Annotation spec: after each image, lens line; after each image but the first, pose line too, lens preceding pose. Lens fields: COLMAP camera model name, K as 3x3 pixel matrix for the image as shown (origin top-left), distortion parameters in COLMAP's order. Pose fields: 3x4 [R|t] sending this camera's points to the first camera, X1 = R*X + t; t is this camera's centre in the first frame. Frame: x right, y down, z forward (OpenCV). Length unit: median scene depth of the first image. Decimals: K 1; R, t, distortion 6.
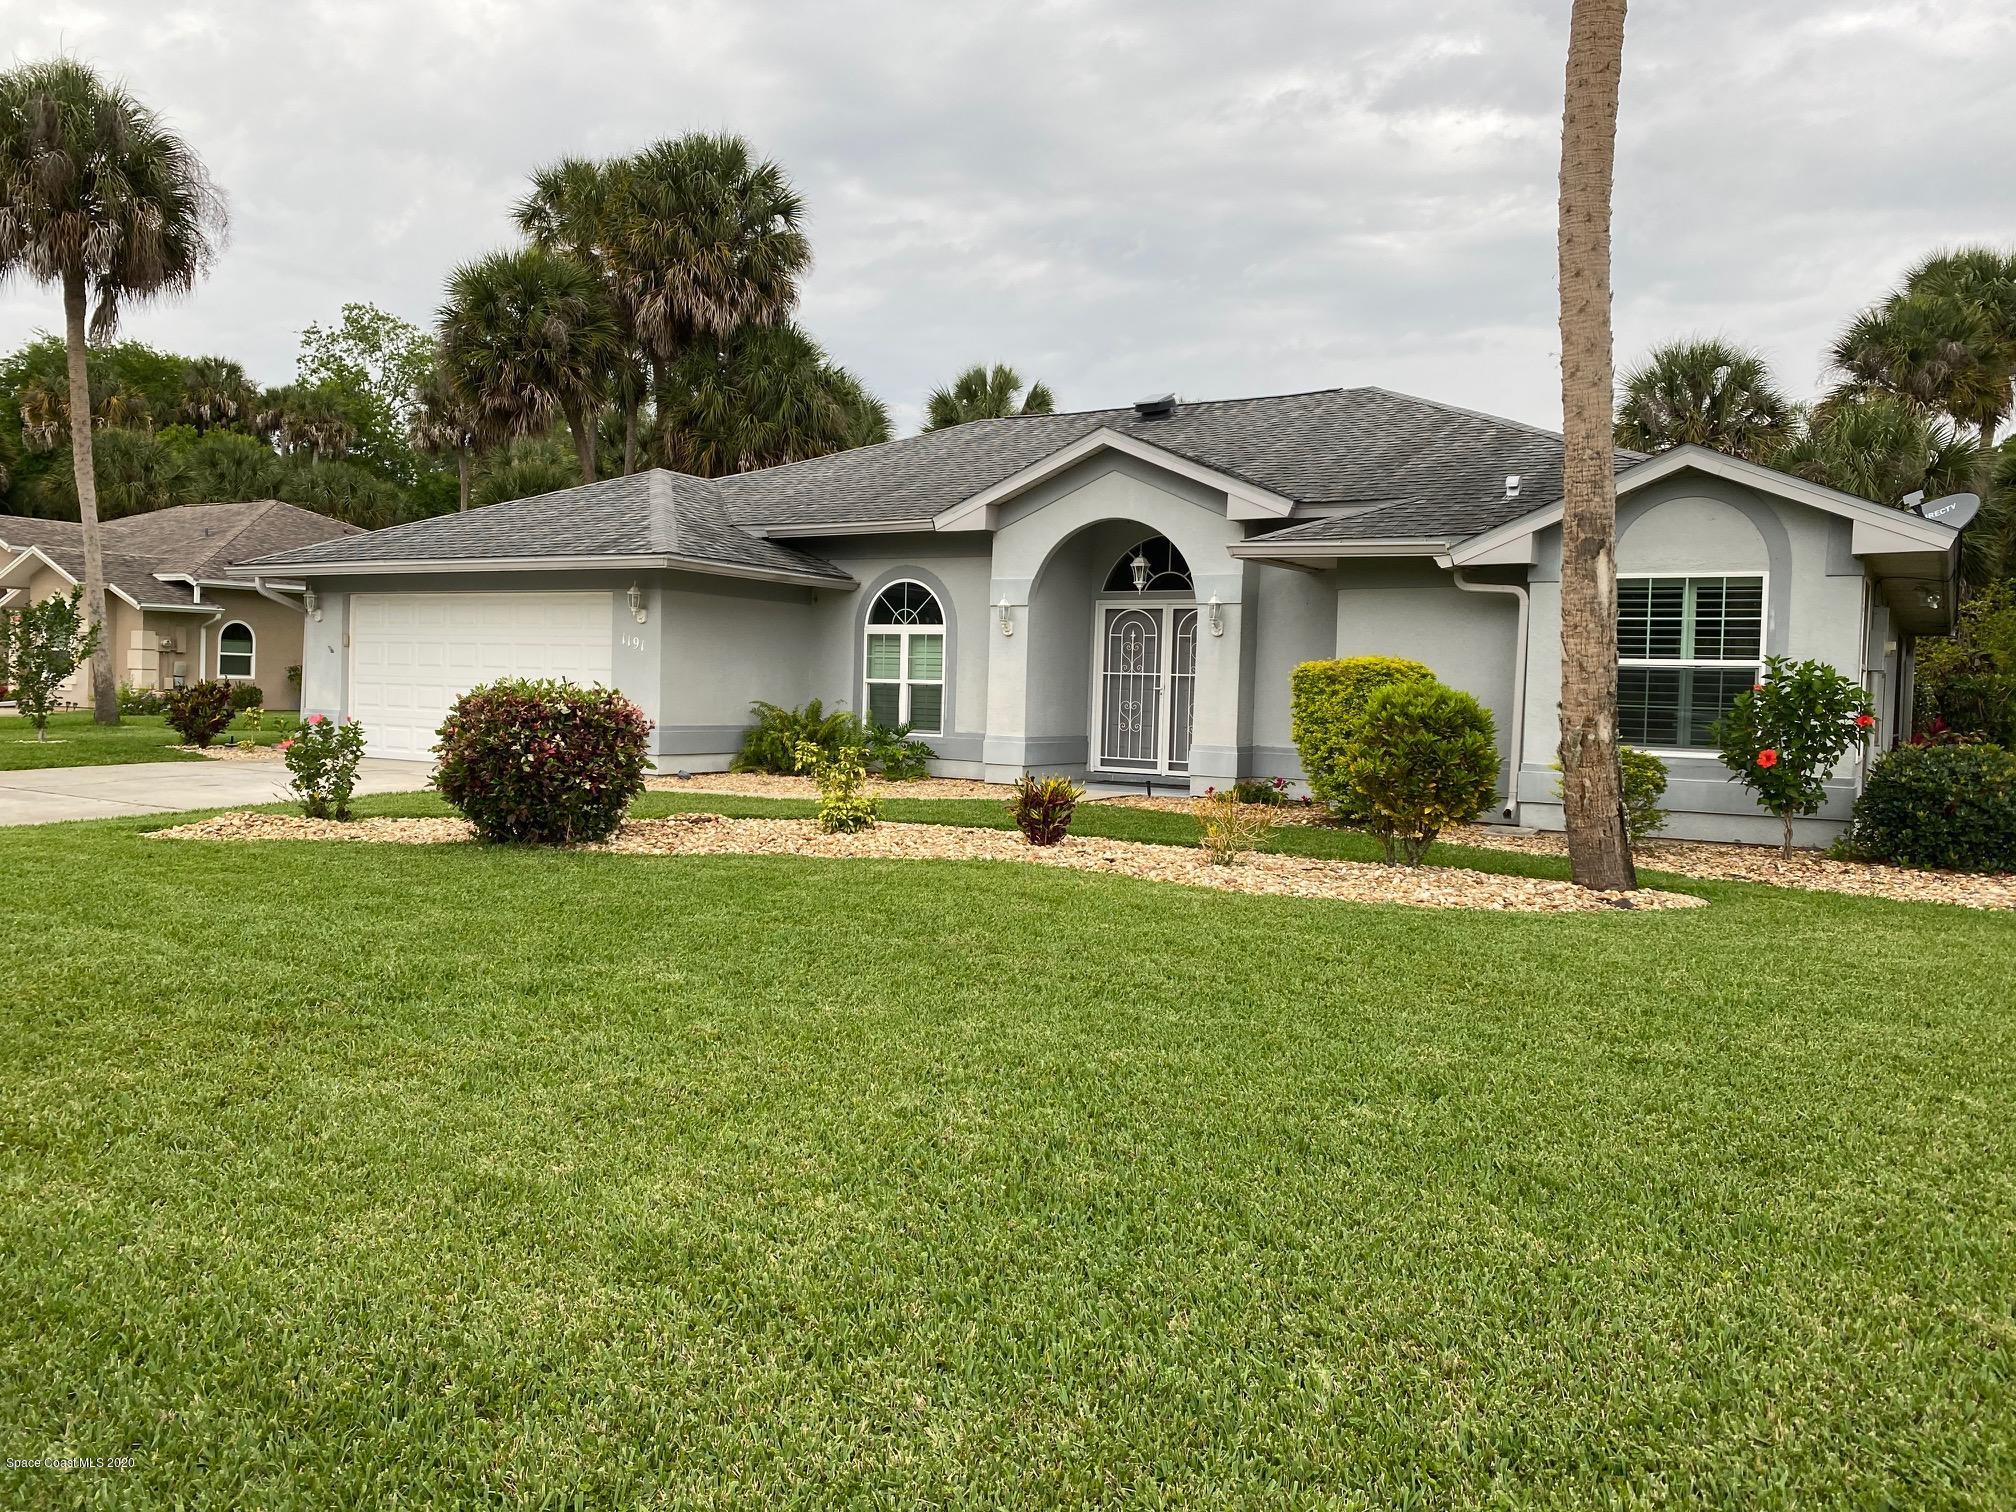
lens RADIAL K [[1538.3, 0, 1014.0], [0, 1538.3, 759.5], [0, 0, 1]] dist [0.043920, -0.023127]
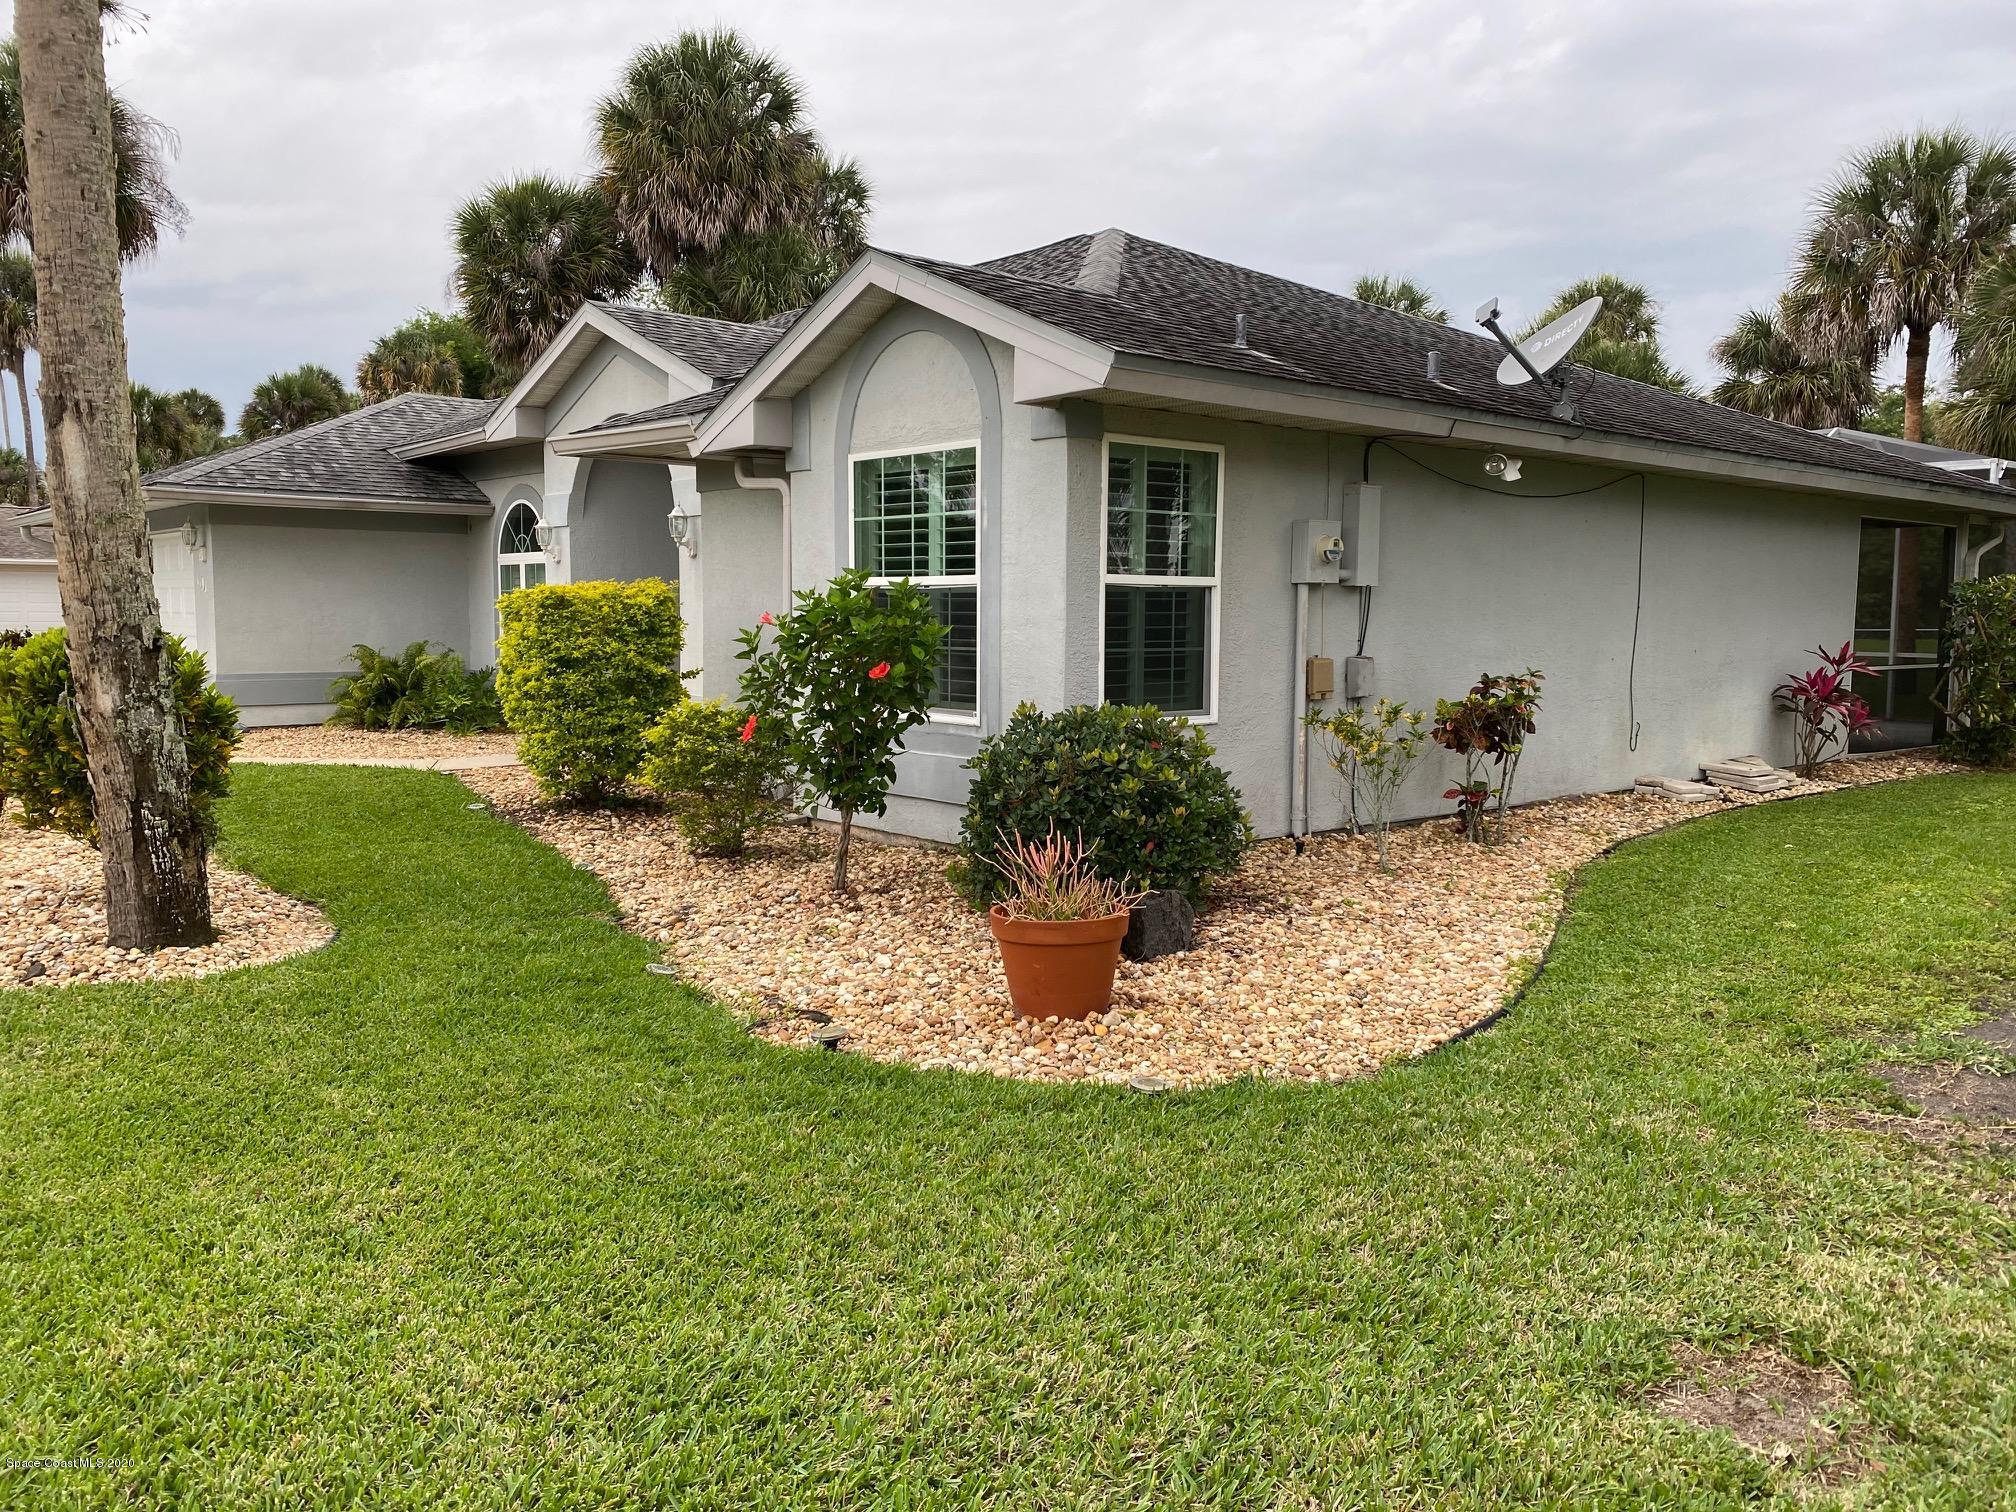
lens RADIAL K [[1538.3, 0, 1005.0], [0, 1538.3, 753.3], [0, 0, 1]] dist [0.043920, -0.023127]
pose [[0.958211, 0.006882, -0.285979, 0.470474], [0.005127, 0.999137, 0.041224, -0.010646], [0.286015, -0.040968, 0.957349, 0.259009]]
